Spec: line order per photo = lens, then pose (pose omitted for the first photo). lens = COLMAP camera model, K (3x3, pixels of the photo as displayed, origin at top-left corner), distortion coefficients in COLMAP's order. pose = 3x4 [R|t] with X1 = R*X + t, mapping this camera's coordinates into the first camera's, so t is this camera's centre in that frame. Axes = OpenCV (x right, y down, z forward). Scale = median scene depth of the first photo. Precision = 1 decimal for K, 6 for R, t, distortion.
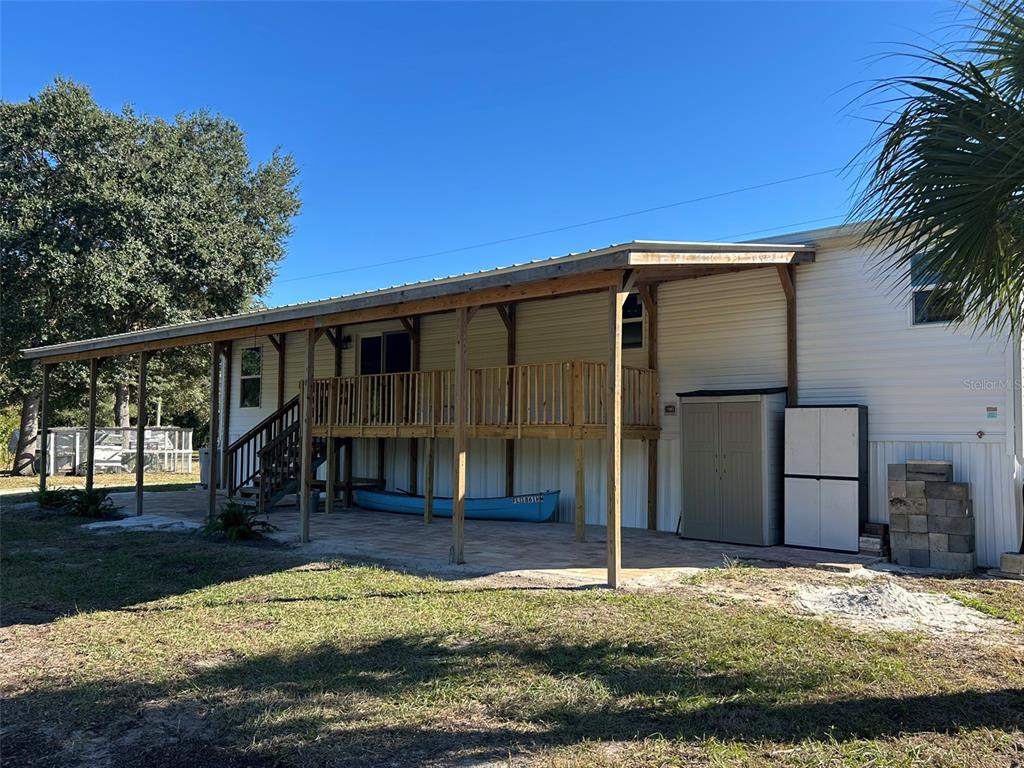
lens RADIAL K [[790.3, 0, 512.0], [0, 790.3, 384.0], [0, 0, 1]] dist [-0.002842, -0.002454]
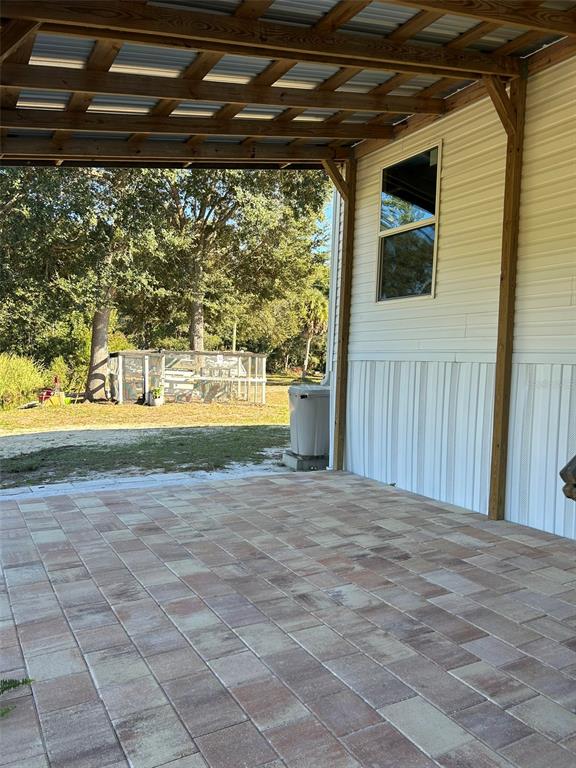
lens RADIAL K [[592.7, 0, 288.0], [0, 592.7, 384.0], [0, 0, 1]] dist [-0.002842, -0.002454]
pose [[0.943051, 0.034391, -0.330865, -0.165450], [-0.002236, 0.995274, 0.097078, 0.026029], [0.332640, -0.090810, 0.938672, 0.393347]]
